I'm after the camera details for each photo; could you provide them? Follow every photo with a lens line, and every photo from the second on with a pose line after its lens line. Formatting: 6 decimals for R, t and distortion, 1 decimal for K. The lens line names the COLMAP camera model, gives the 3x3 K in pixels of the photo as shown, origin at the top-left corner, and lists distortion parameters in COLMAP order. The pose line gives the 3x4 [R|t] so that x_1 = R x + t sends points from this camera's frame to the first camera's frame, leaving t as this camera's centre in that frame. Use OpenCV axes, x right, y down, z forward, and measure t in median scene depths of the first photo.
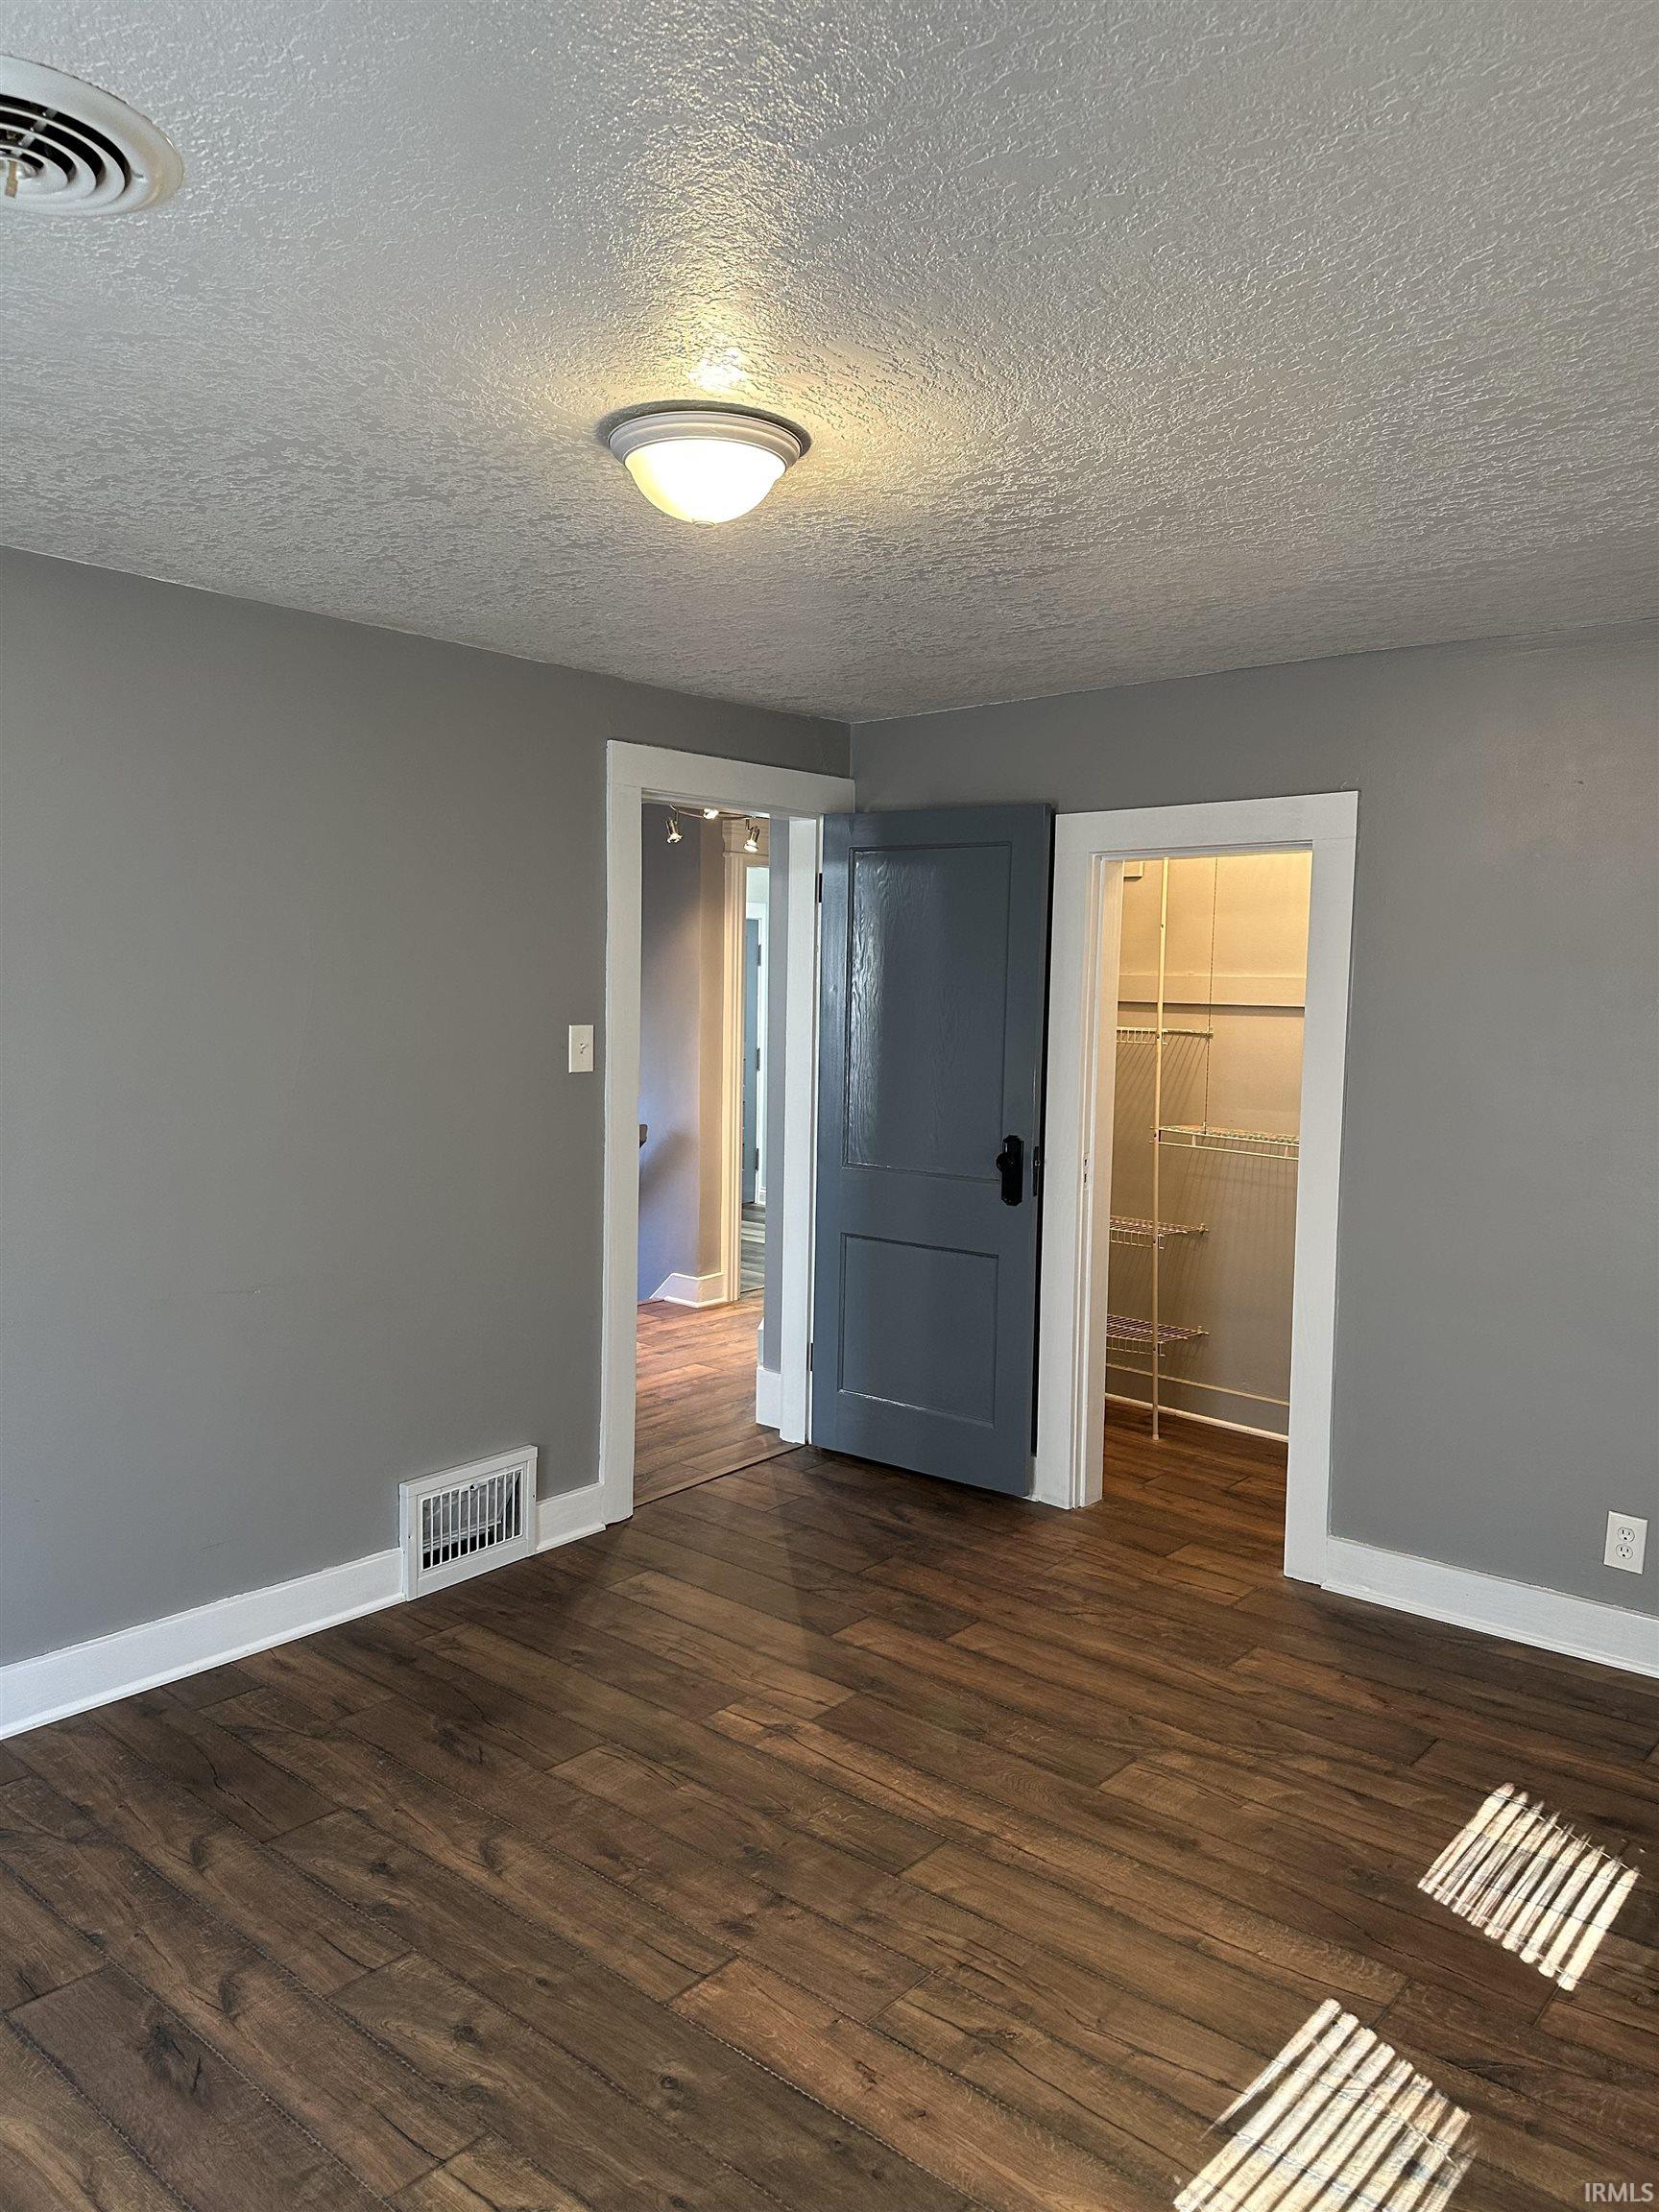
lens RADIAL K [[1548.8, 0, 817.9], [0, 1548.8, 1104.4], [0, 0, 1]] dist [0.097065, -0.119998]
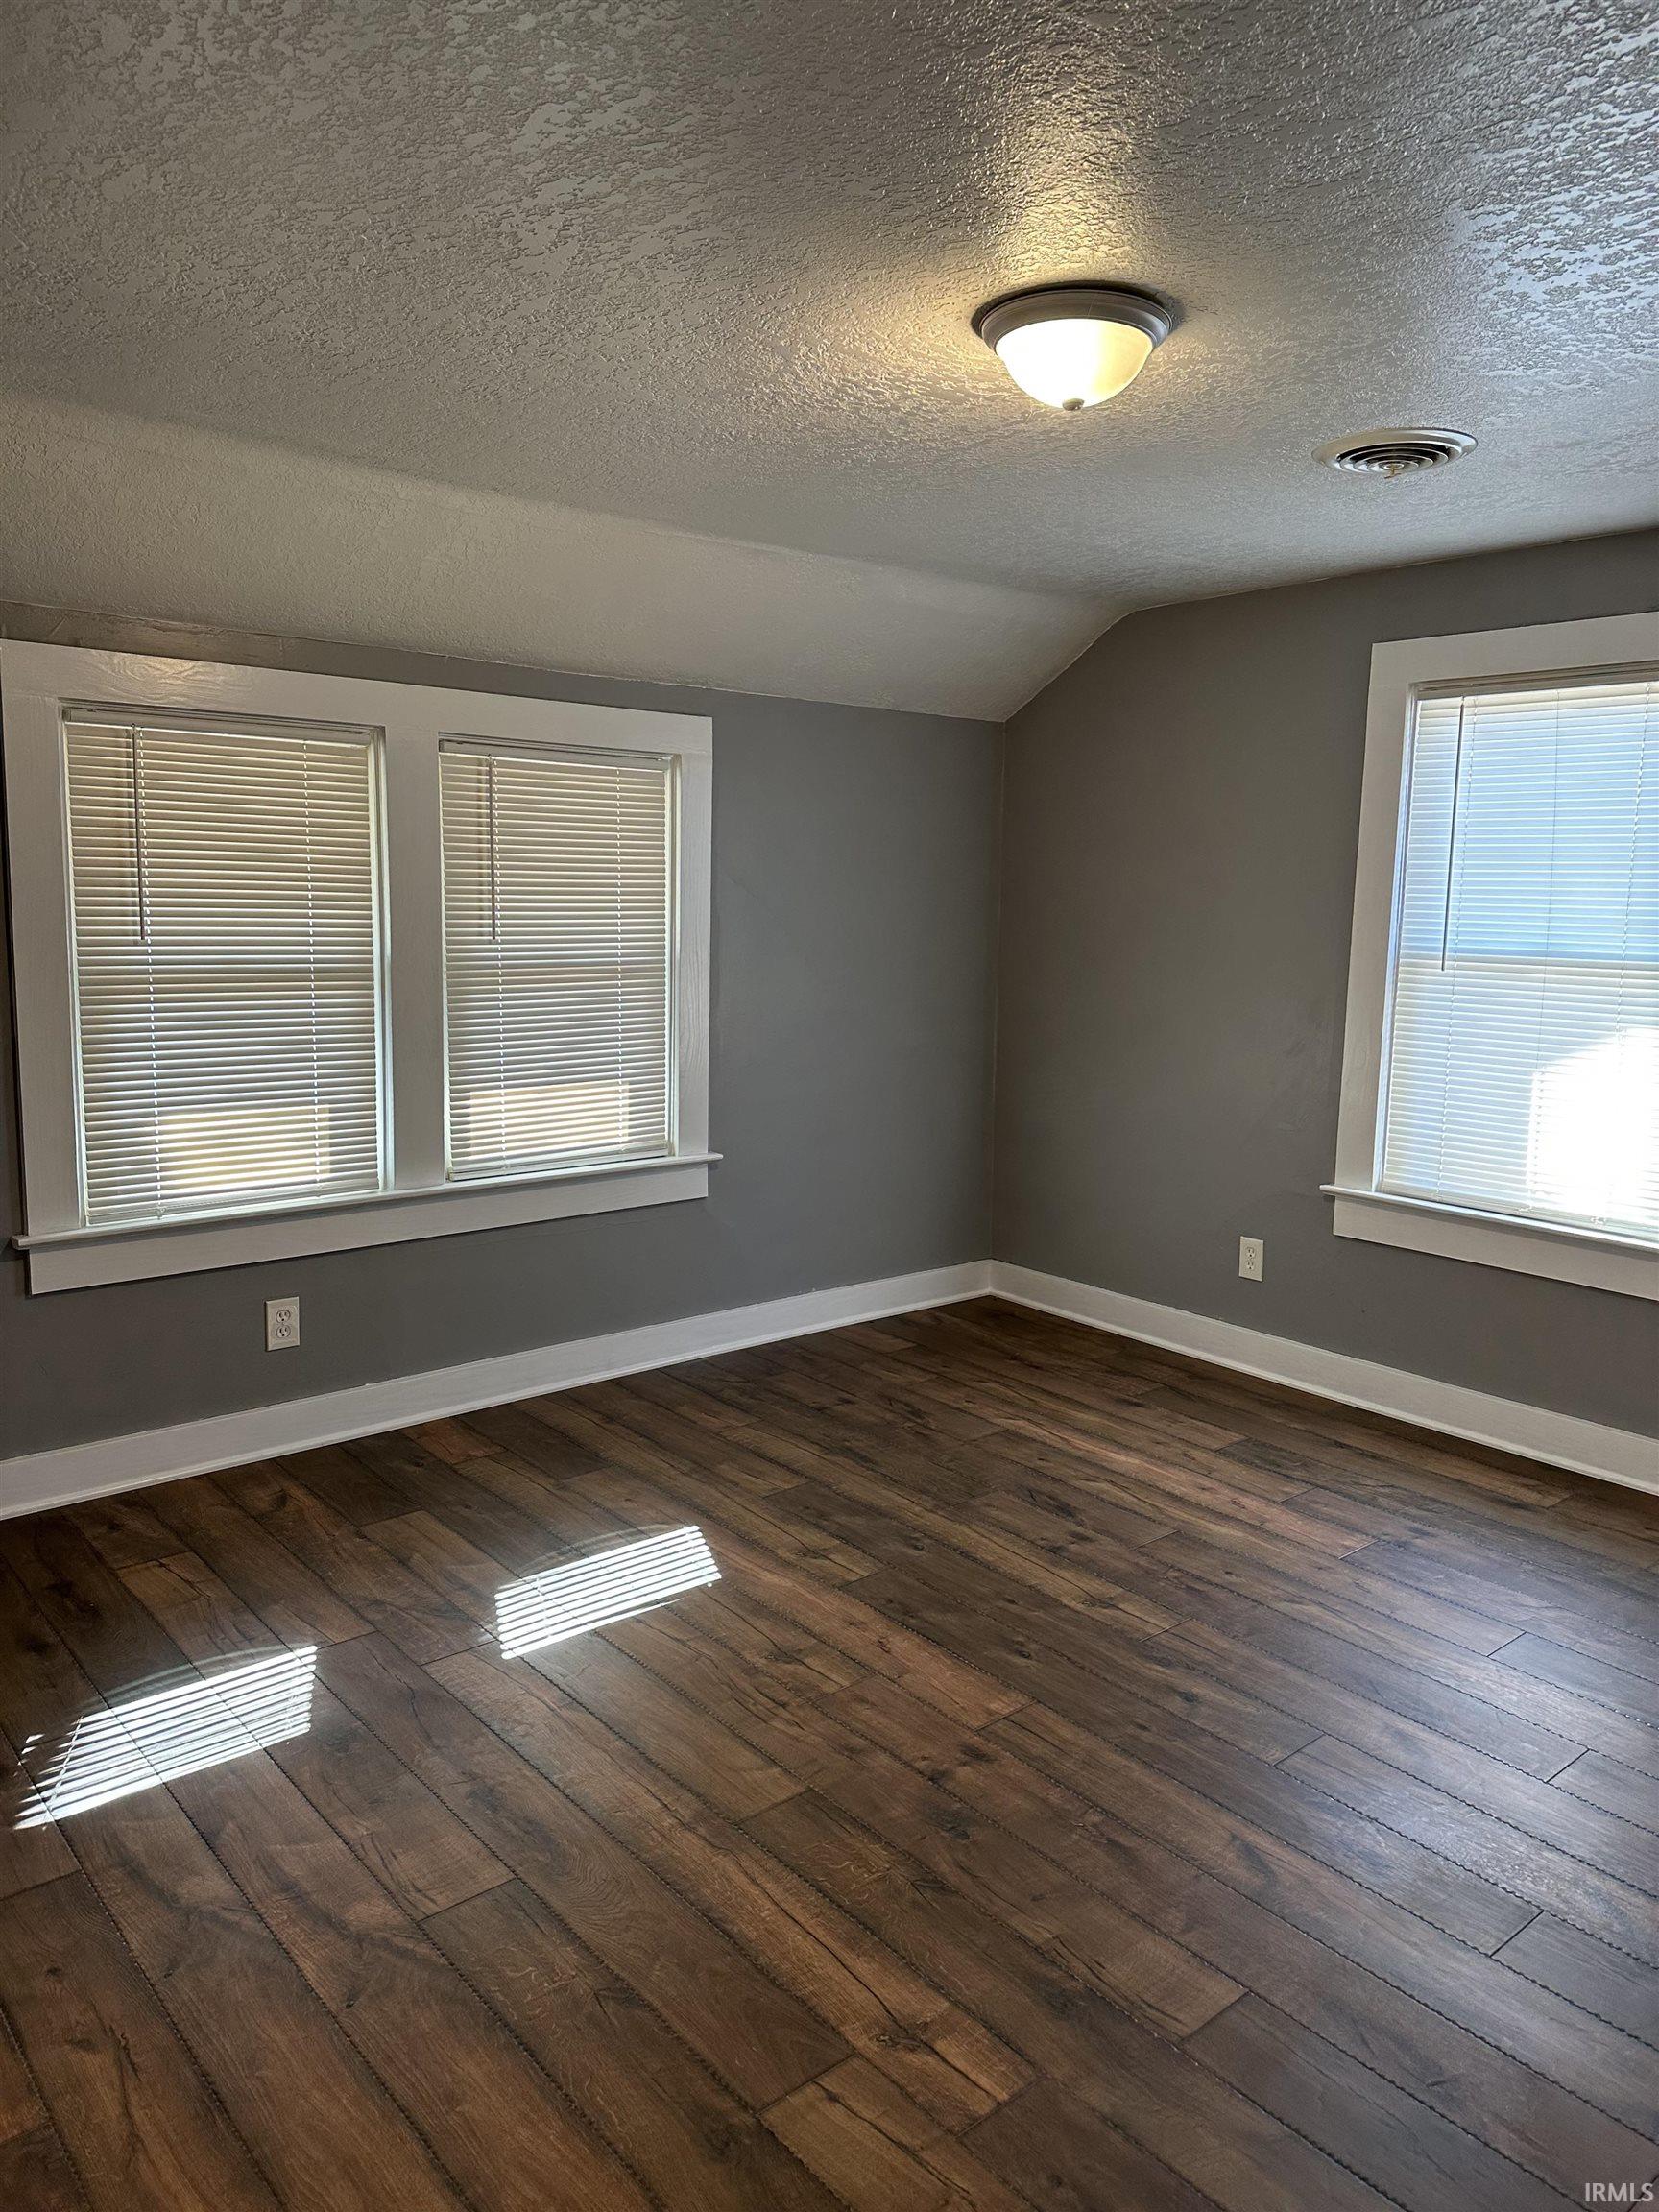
lens RADIAL K [[1548.8, 0, 817.9], [0, 1548.8, 1104.4], [0, 0, 1]] dist [0.097065, -0.119998]
pose [[-0.987587, -0.056373, 0.146606, -0.071453], [-0.023371, 0.975725, 0.217750, -0.126698], [-0.155322, 0.211621, -0.964931, 1.823363]]
